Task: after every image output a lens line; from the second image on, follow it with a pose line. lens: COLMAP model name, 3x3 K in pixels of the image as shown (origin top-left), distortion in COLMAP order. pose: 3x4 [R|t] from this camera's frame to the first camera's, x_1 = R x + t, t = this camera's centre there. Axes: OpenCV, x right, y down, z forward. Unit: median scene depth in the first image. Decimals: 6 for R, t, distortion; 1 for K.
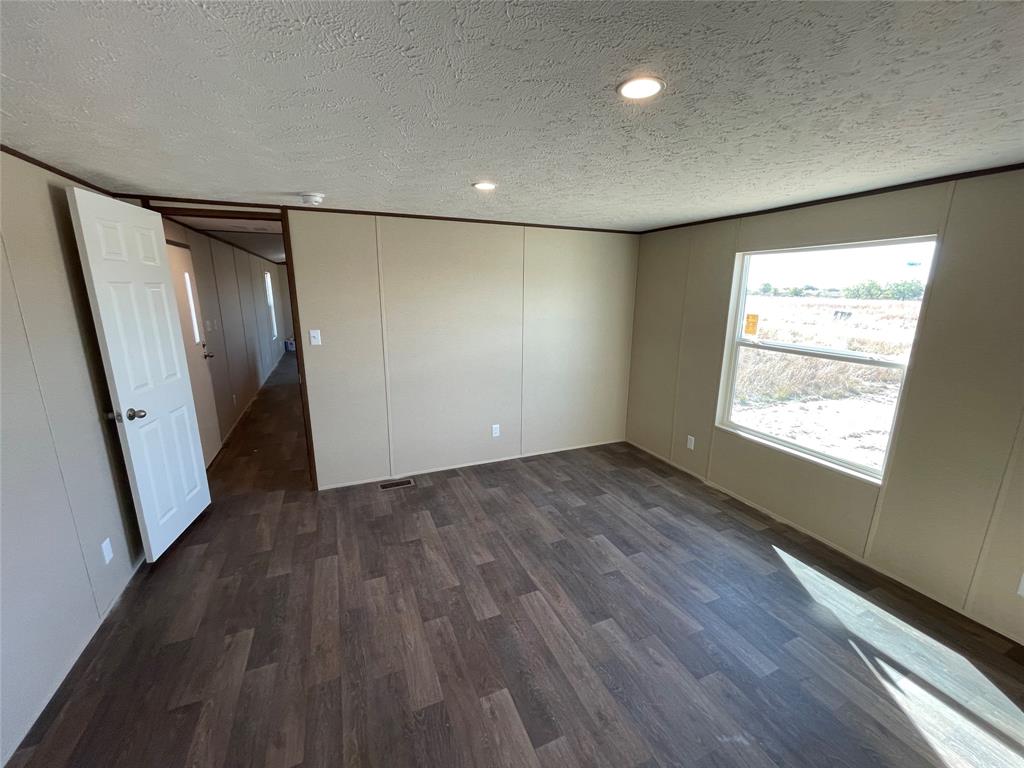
lens RADIAL K [[416.5, 0, 512.0], [0, 416.5, 384.0], [0, 0, 1]] dist [-0.009093, 0.003780]
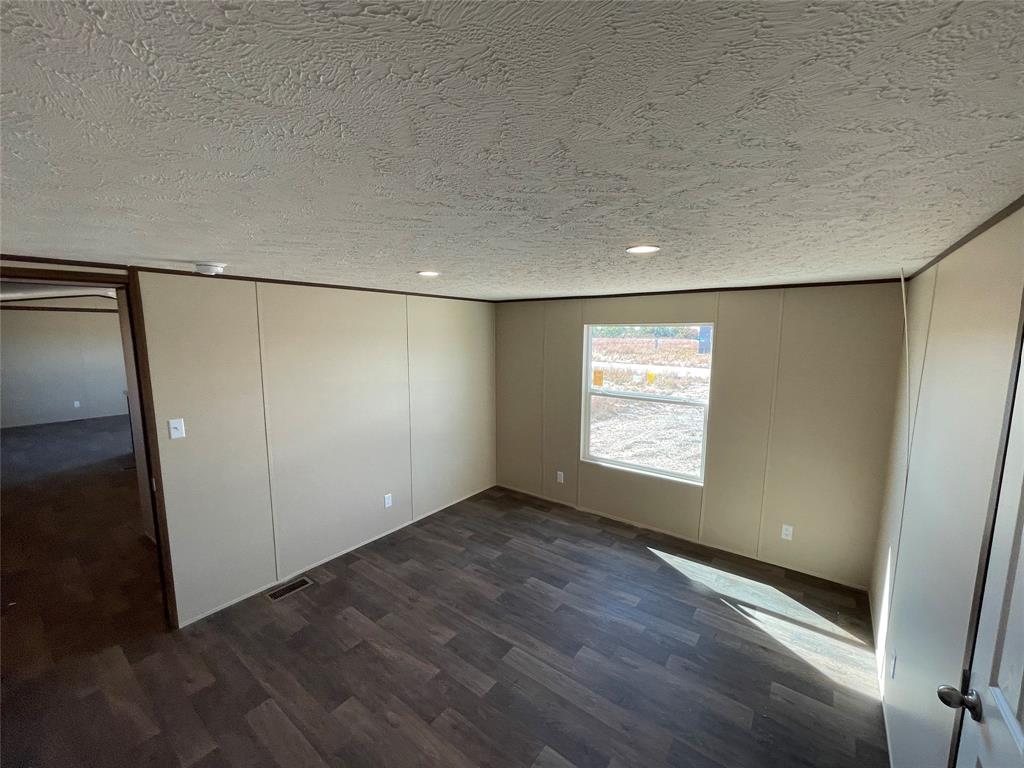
lens RADIAL K [[416.5, 0, 512.0], [0, 416.5, 384.0], [0, 0, 1]] dist [-0.009093, 0.003780]
pose [[0.869045, -0.066411, 0.490256, -0.304425], [0.112893, 0.991425, -0.065816, -0.072758], [-0.481681, 0.112544, 0.869090, 0.002882]]
